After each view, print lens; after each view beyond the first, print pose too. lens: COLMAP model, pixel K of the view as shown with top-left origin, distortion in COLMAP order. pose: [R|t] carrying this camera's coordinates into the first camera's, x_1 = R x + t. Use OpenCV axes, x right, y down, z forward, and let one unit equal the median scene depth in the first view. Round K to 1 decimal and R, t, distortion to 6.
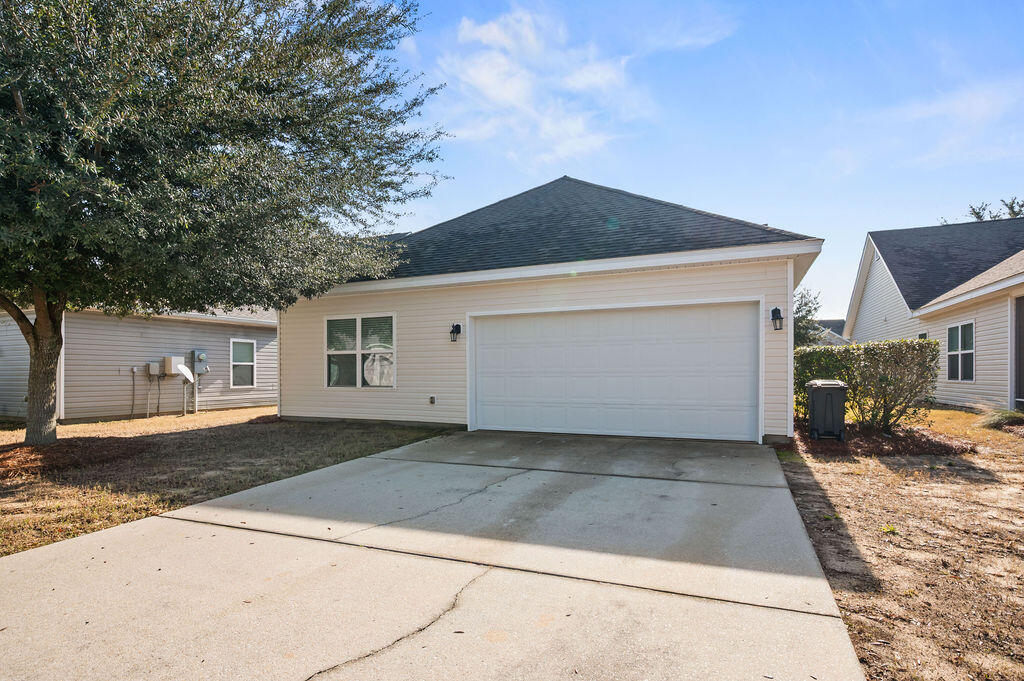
lens RADIAL K [[507.8, 0, 518.1], [0, 507.8, 374.7], [0, 0, 1]] dist [0.002362, 0.000199]
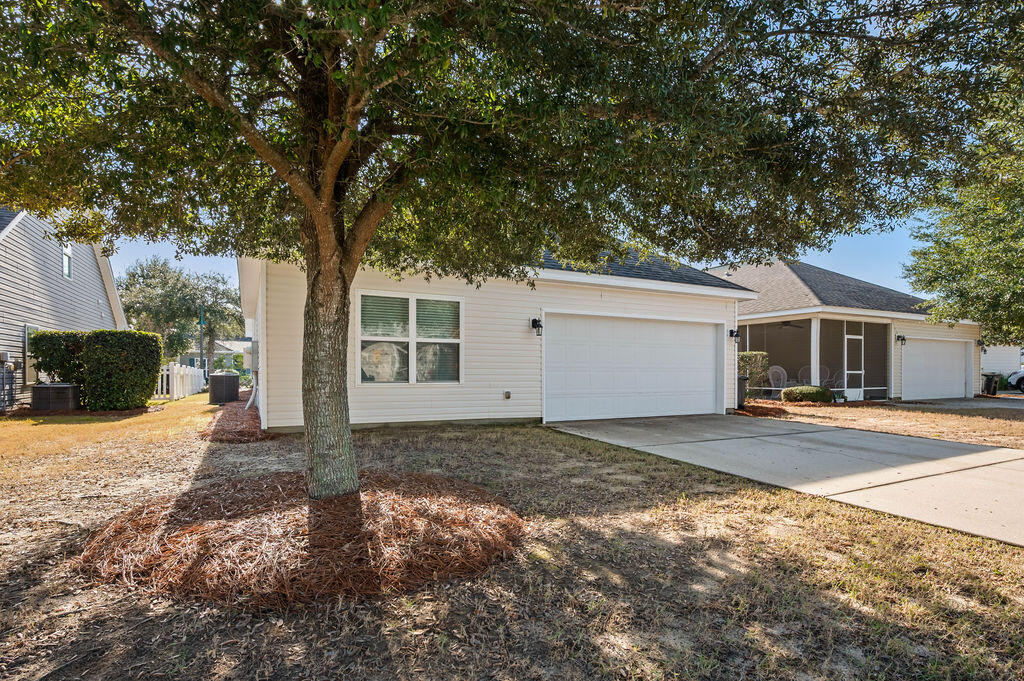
lens RADIAL K [[507.8, 0, 512.3], [0, 507.8, 372.0], [0, 0, 1]] dist [0.002362, 0.000199]
pose [[0.631565, 0.003326, 0.775316, -0.922394], [-0.003228, 0.999993, -0.001660, 0.008512], [-0.775316, -0.001454, 0.631572, 0.393377]]
